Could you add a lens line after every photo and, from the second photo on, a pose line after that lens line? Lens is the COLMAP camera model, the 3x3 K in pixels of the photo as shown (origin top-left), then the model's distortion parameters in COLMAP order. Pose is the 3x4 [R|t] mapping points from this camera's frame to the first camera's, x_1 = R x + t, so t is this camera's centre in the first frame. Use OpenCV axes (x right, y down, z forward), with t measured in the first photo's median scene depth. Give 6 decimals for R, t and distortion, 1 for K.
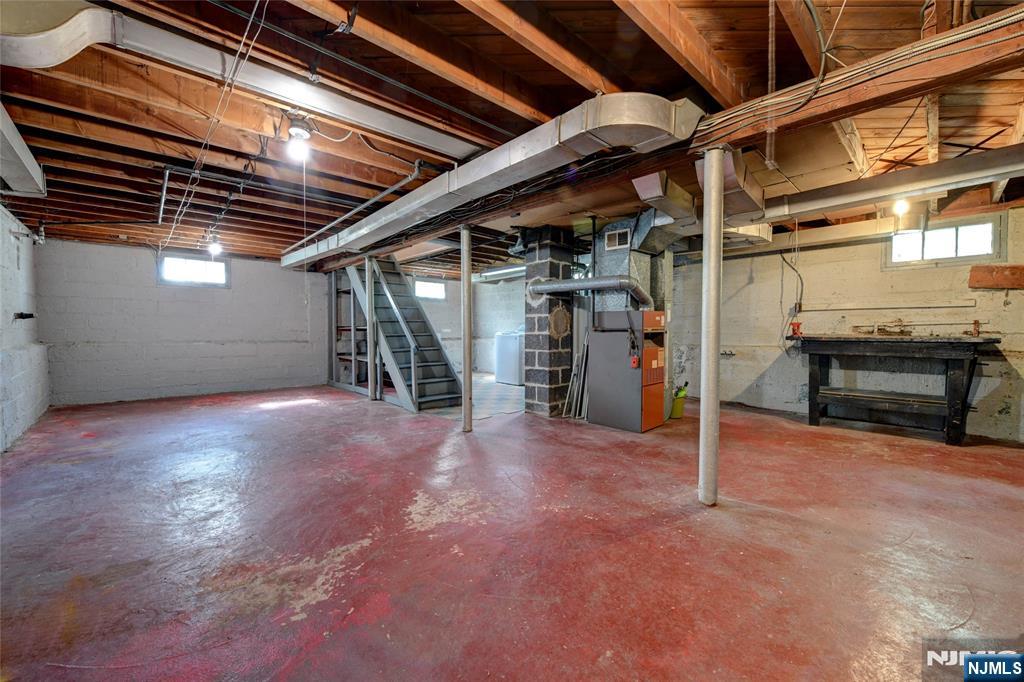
lens RADIAL K [[406.0, 0, 514.4], [0, 406.0, 337.6], [0, 0, 1]] dist [-0.014921, -0.000288]
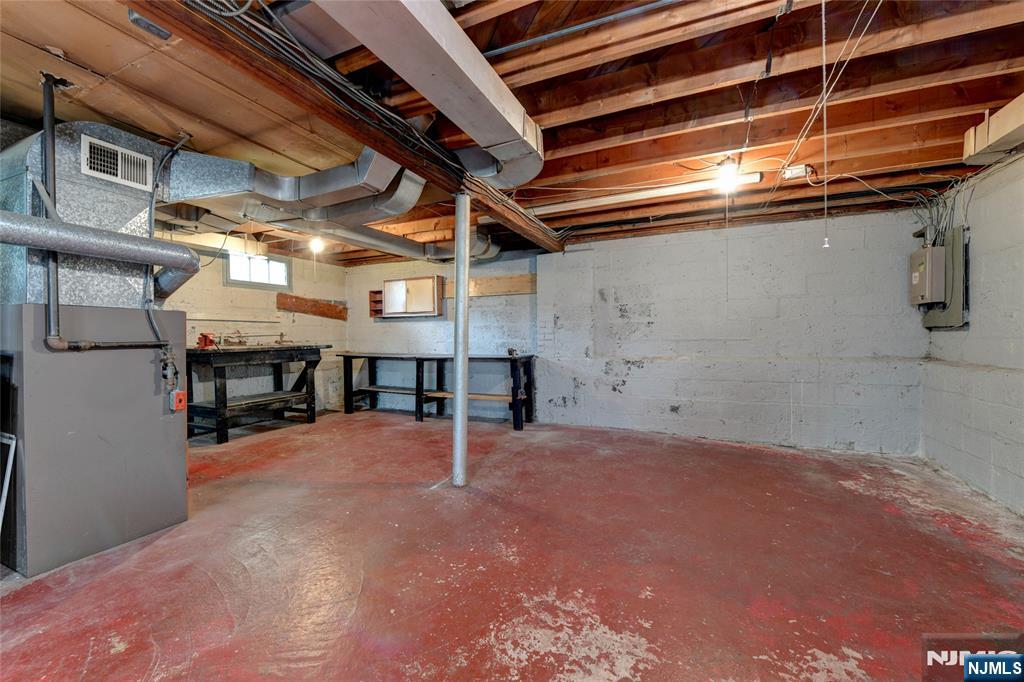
lens RADIAL K [[406.0, 0, 514.0], [0, 406.0, 339.7], [0, 0, 1]] dist [-0.014921, -0.000288]
pose [[-0.390722, -0.006577, 0.920485, -0.672924], [0.027533, 0.999444, 0.018828, -0.037653], [-0.920097, 0.032700, -0.390323, 1.287418]]
